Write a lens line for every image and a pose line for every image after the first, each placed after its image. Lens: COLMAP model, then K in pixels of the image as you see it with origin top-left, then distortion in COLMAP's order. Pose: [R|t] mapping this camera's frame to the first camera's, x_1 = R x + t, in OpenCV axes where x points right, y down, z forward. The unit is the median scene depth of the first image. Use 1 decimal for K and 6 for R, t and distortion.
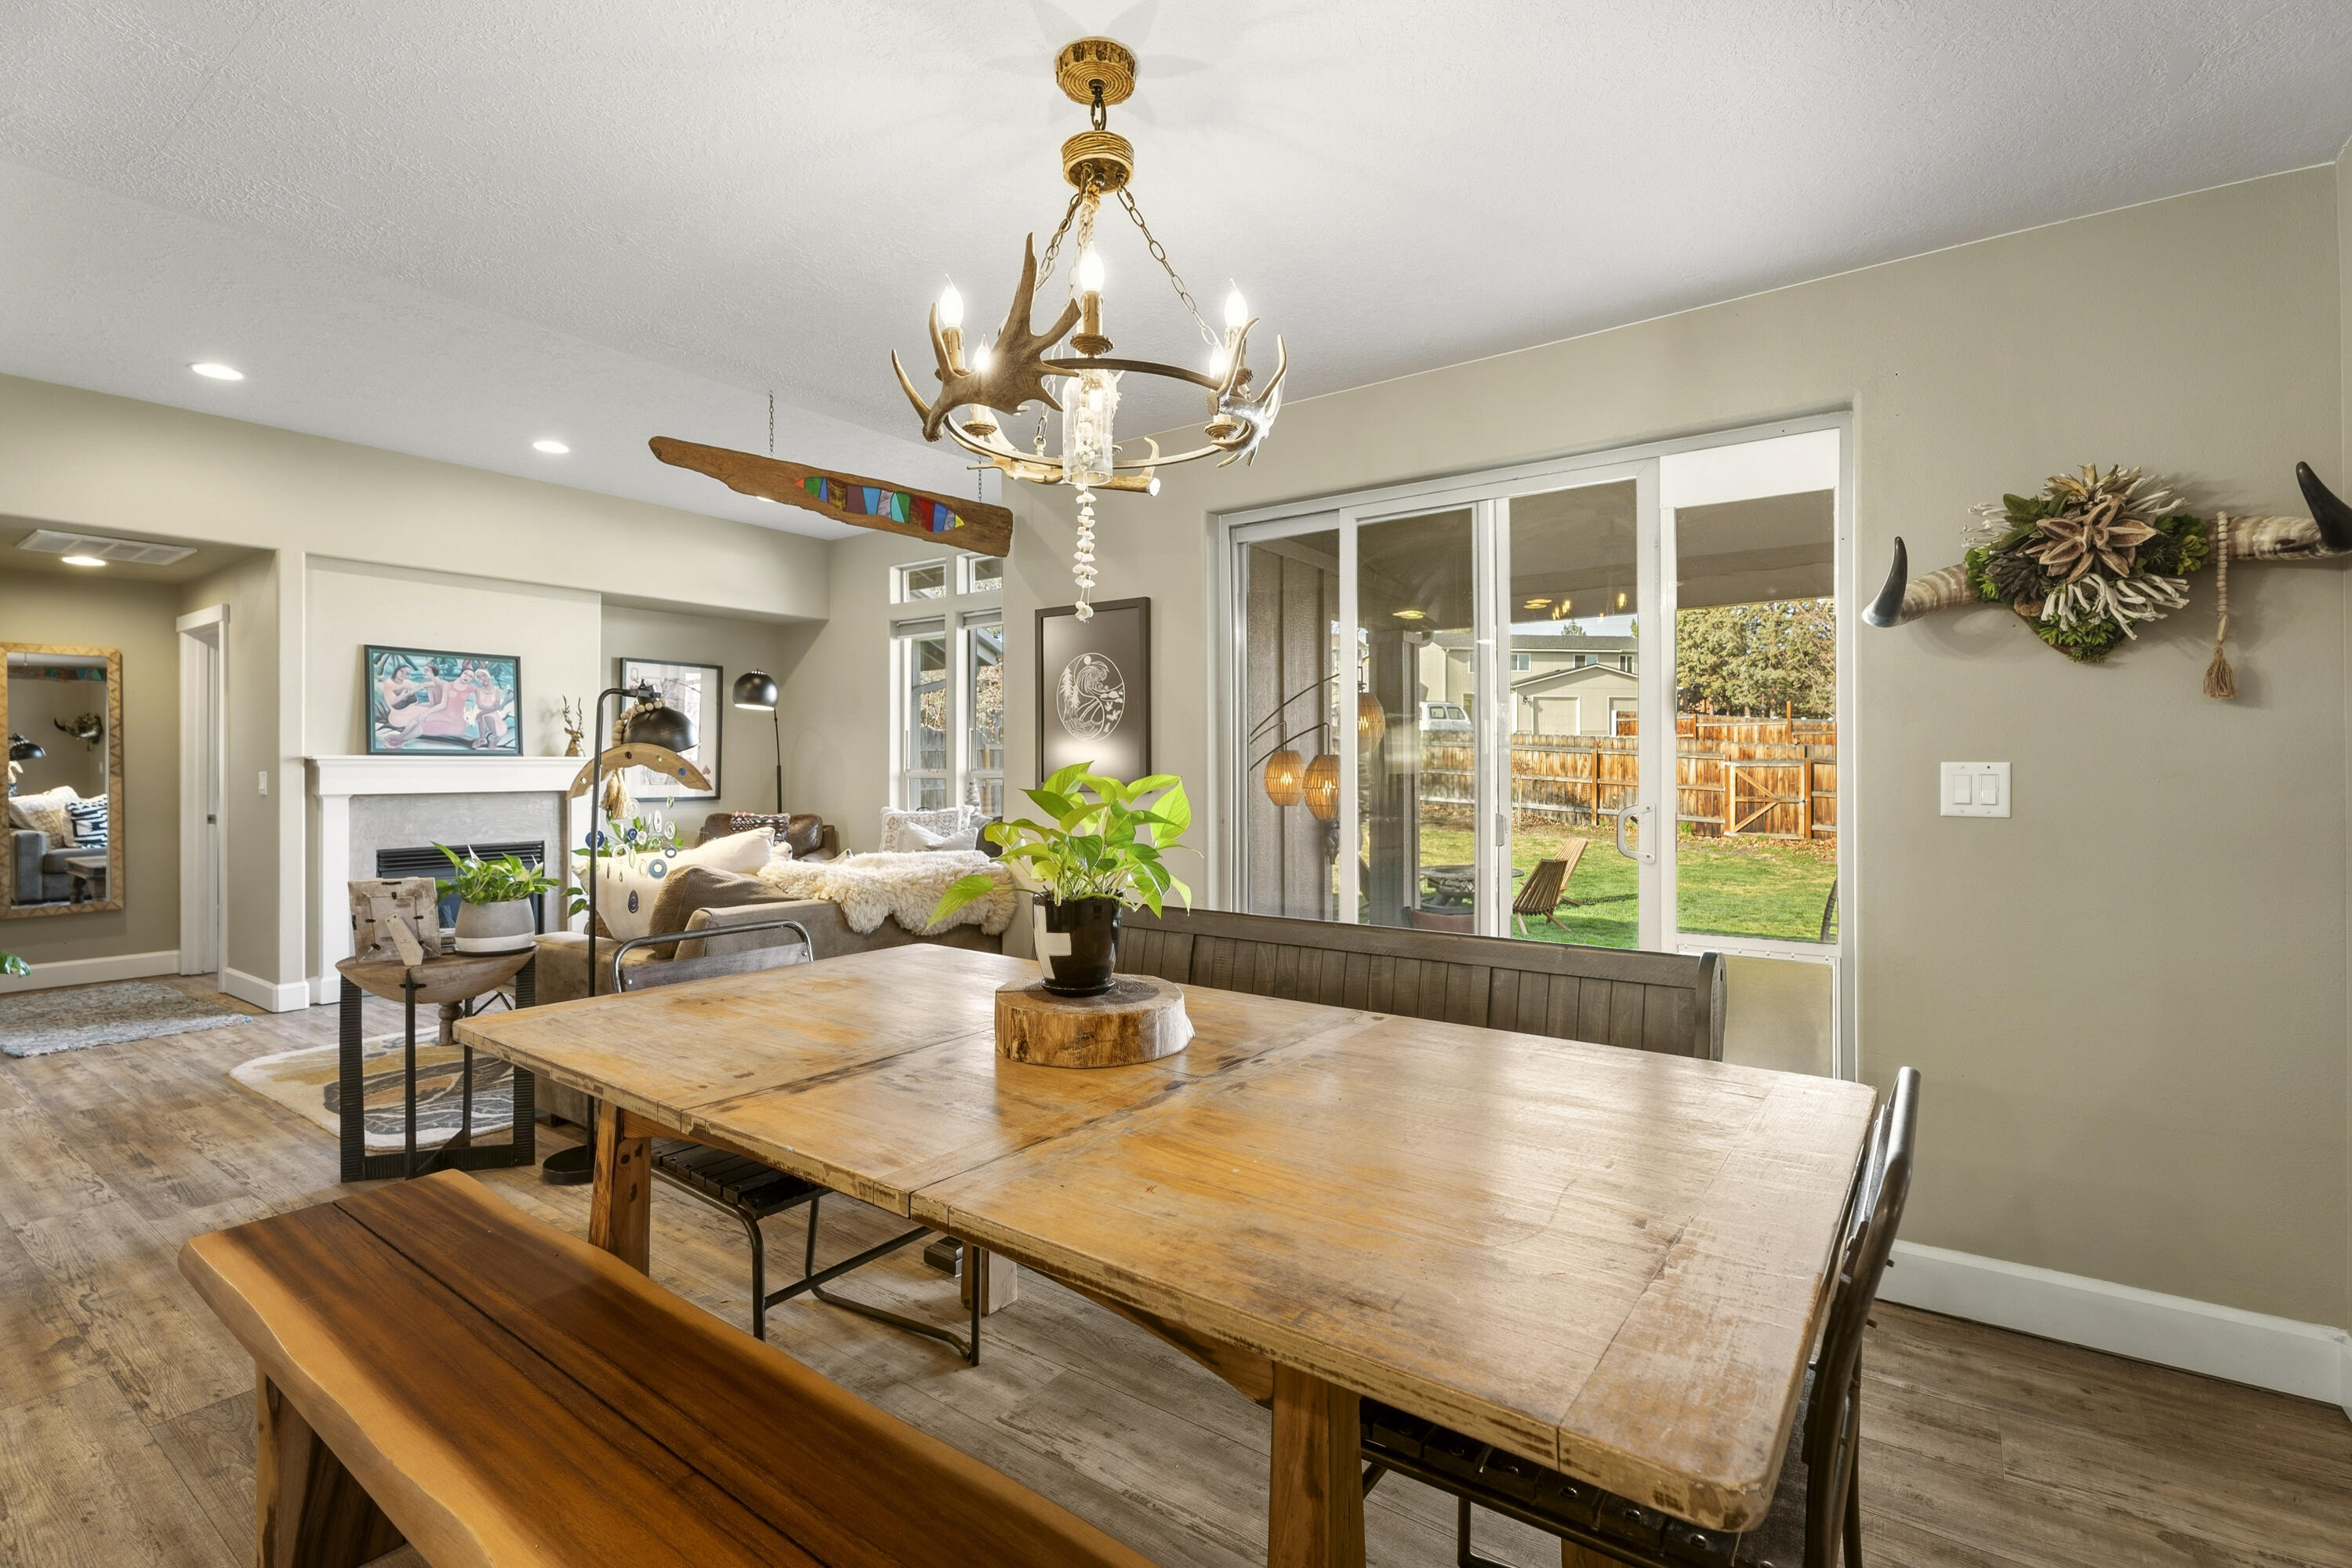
lens RADIAL K [[1077.9, 0, 1177.4], [0, 1077.9, 762.1], [0, 0, 1]] dist [0.000469, 0.001261]
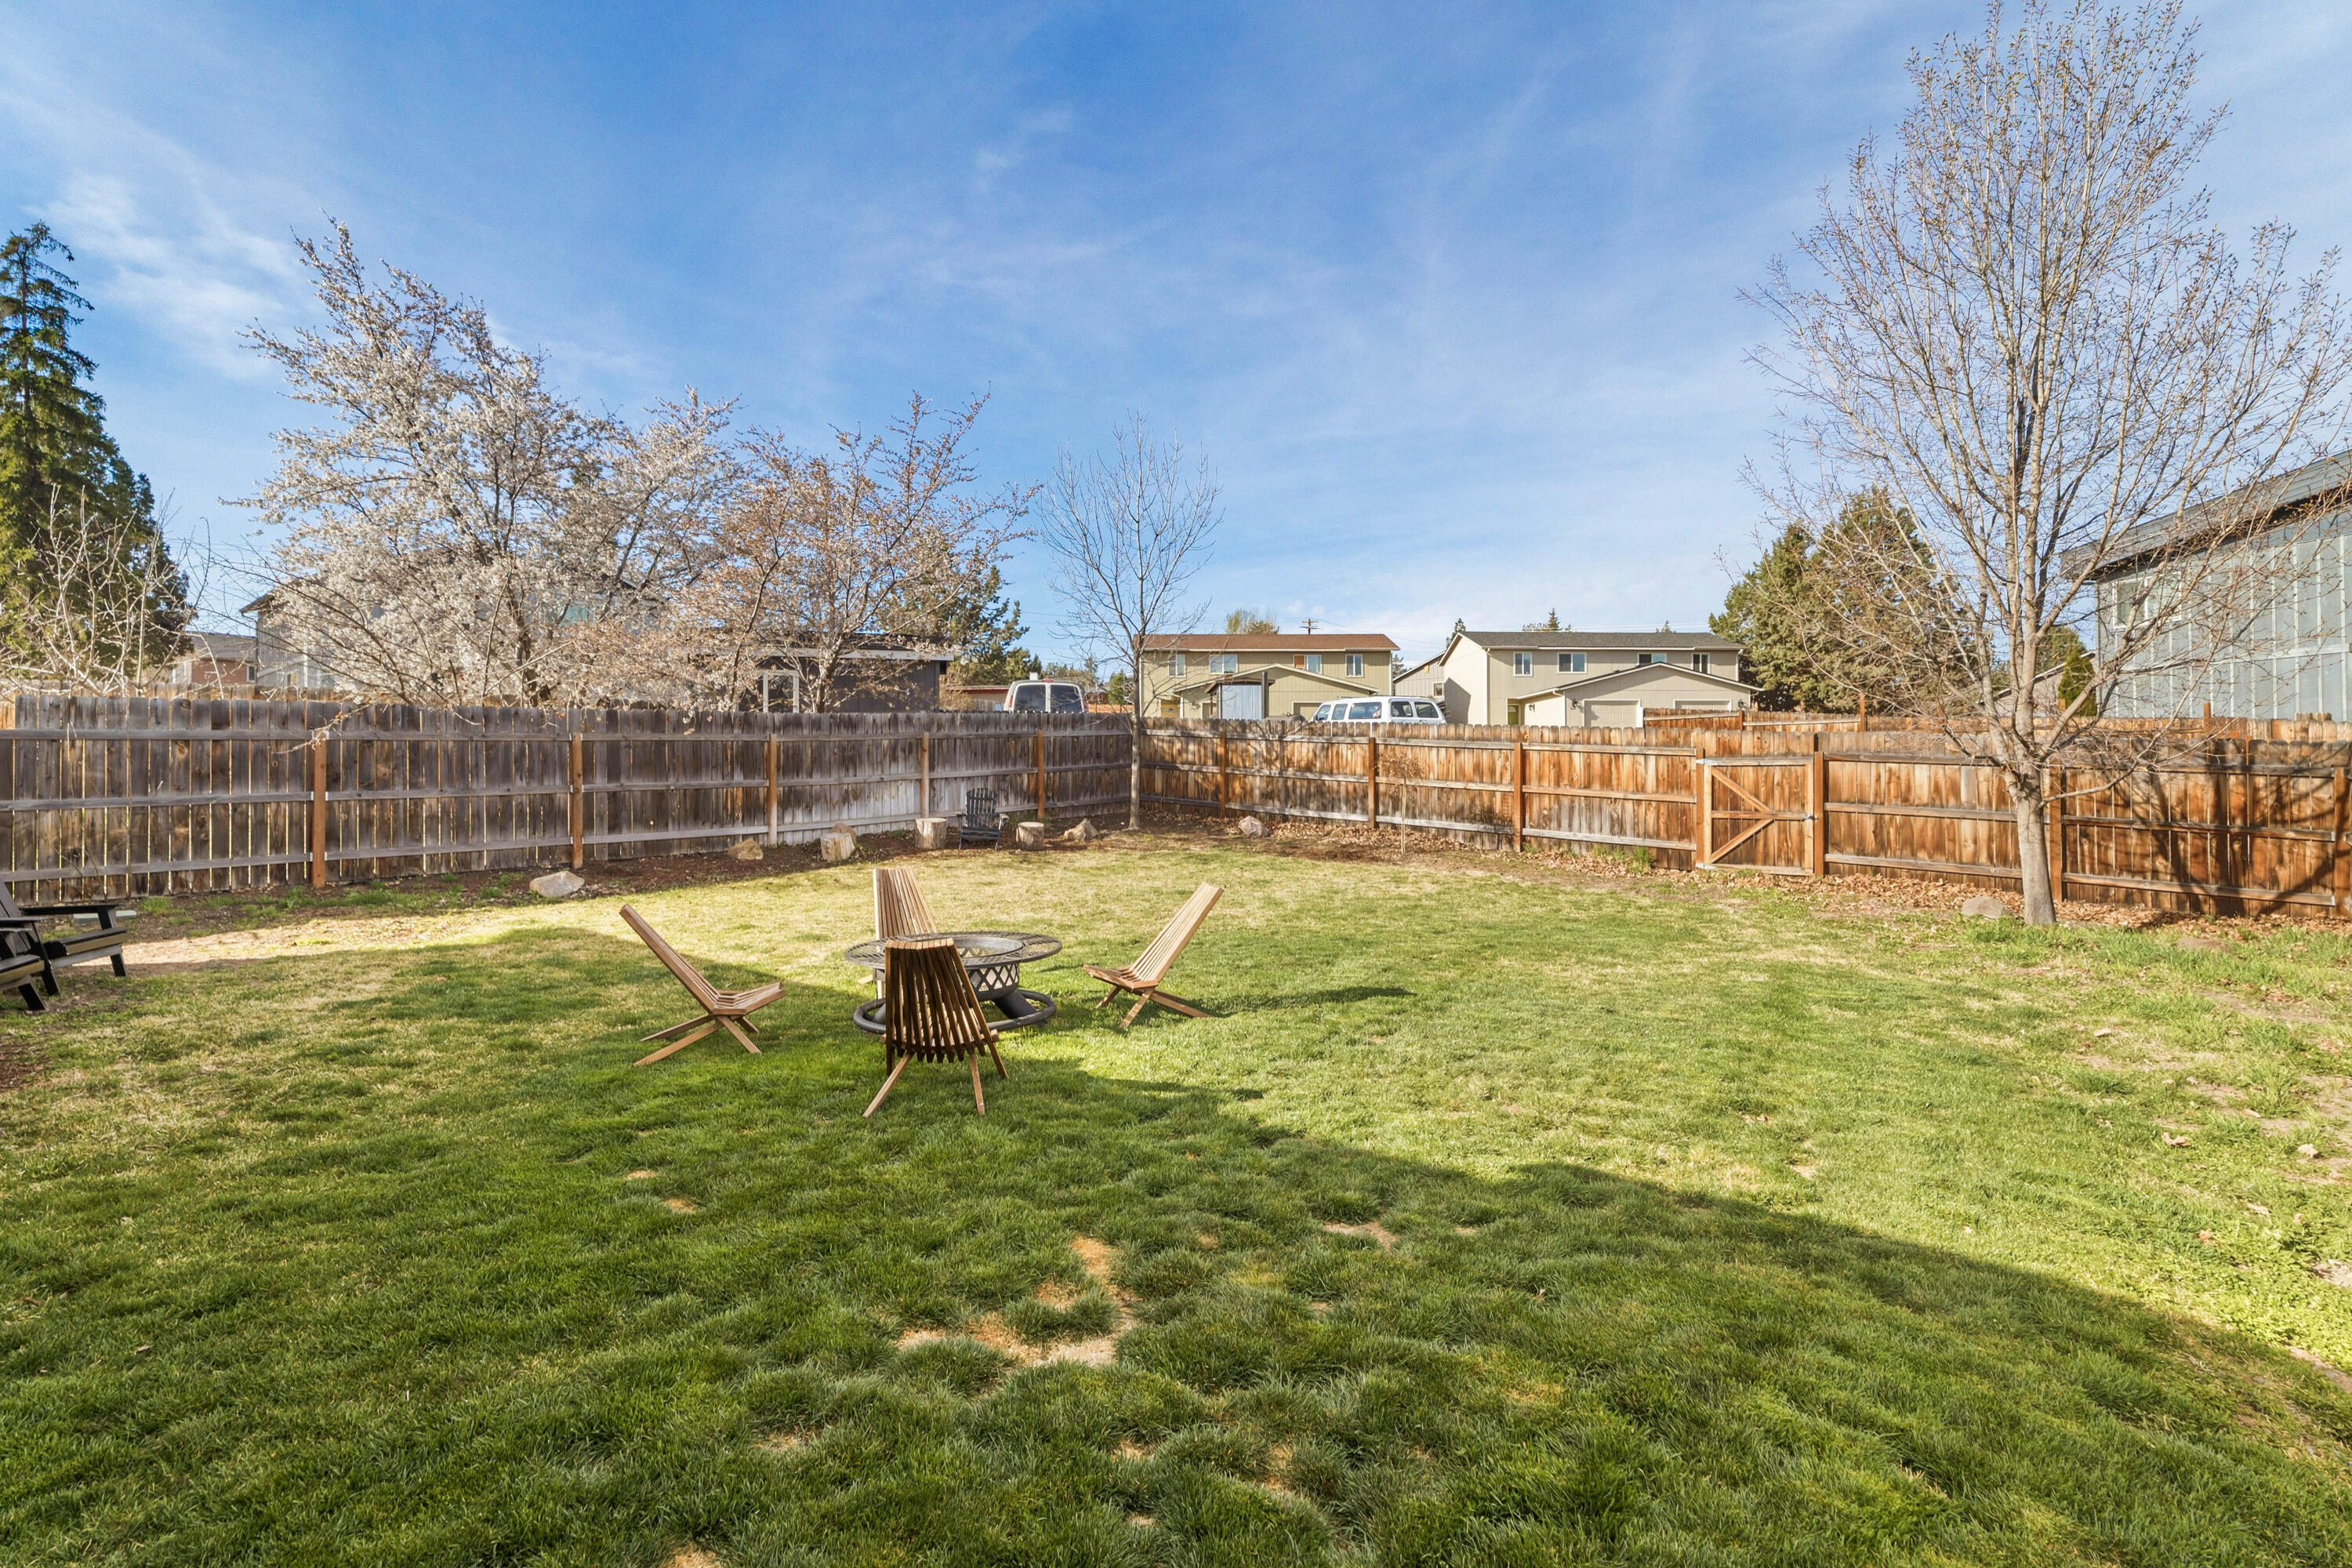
lens RADIAL K [[1077.9, 0, 1187.0], [0, 1077.9, 787.9], [0, 0, 1]] dist [0.000469, 0.001261]
pose [[0.995845, -0.000012, -0.091065, 0.749987], [0.000370, 0.999992, 0.003919, 0.044416], [0.091065, -0.003936, 0.995837, 0.887184]]
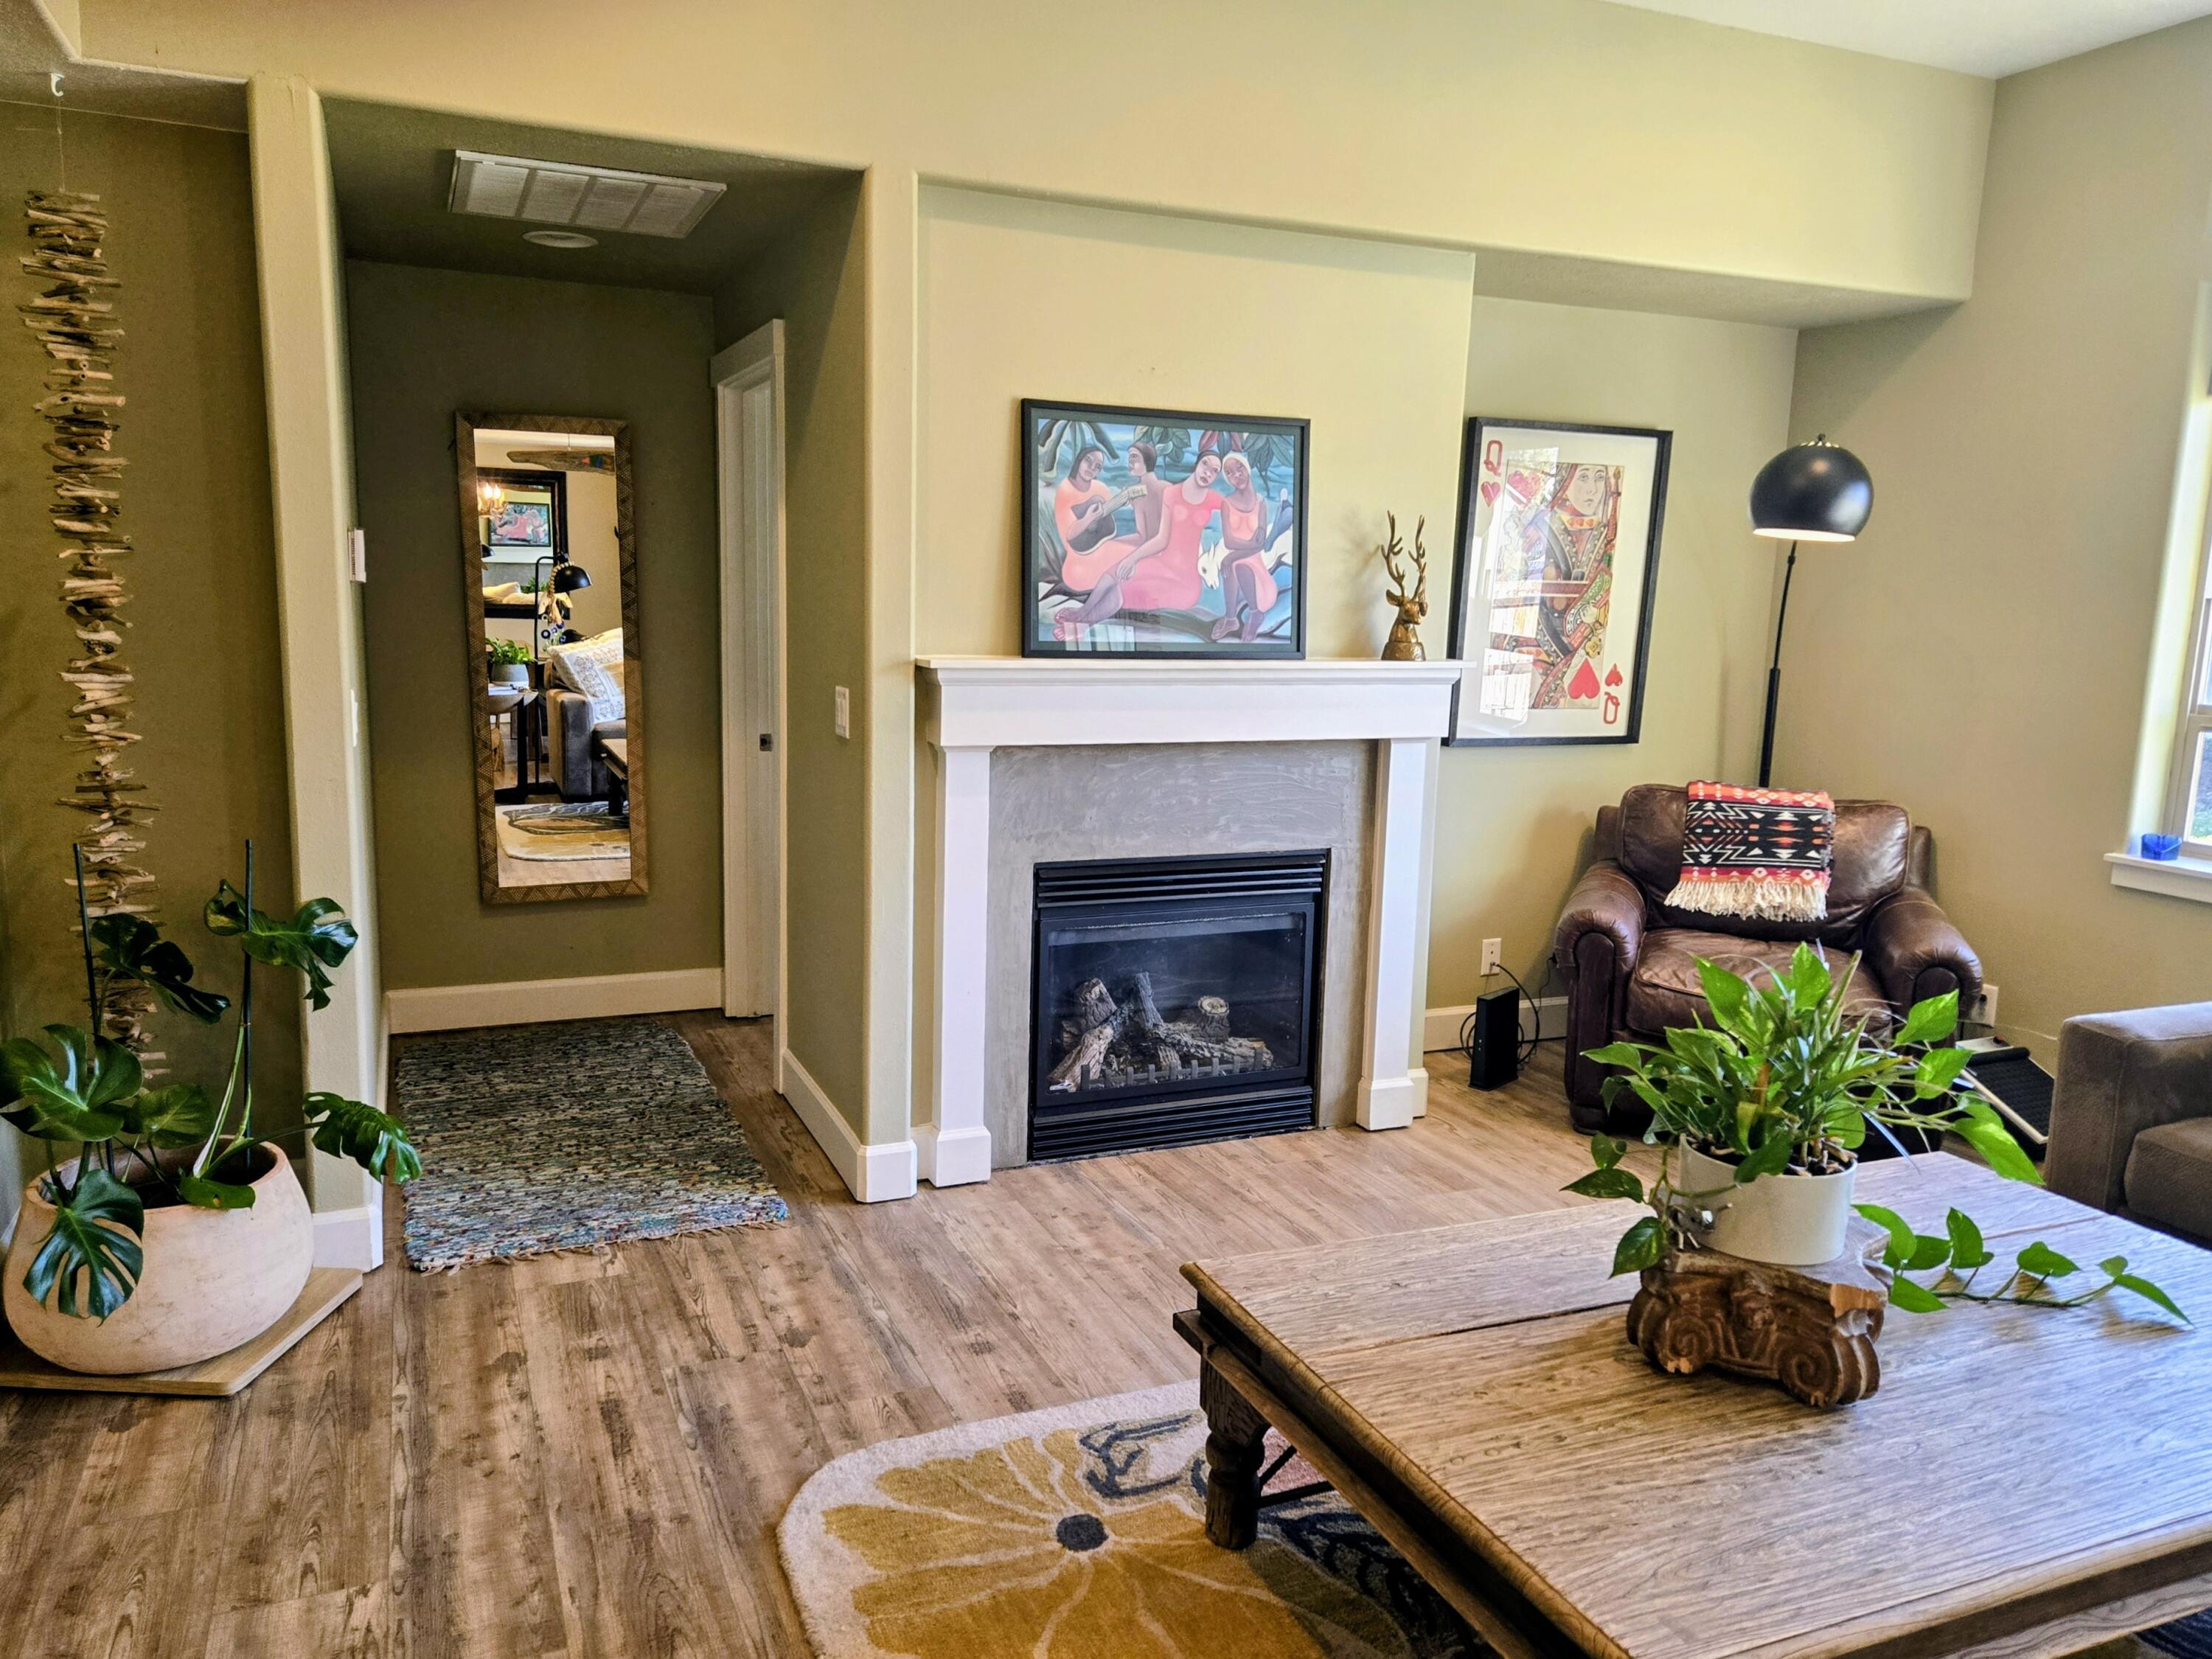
lens RADIAL K [[1581.0, 0, 1073.0], [0, 1581.0, 828.1], [0, 0, 1]] dist [0.097758, -0.010031]
pose [[0.850832, 0.107386, -0.514348, -0.340412], [-0.026865, 0.986503, 0.161523, -0.037280], [0.524751, -0.123611, 0.842233, 0.394007]]
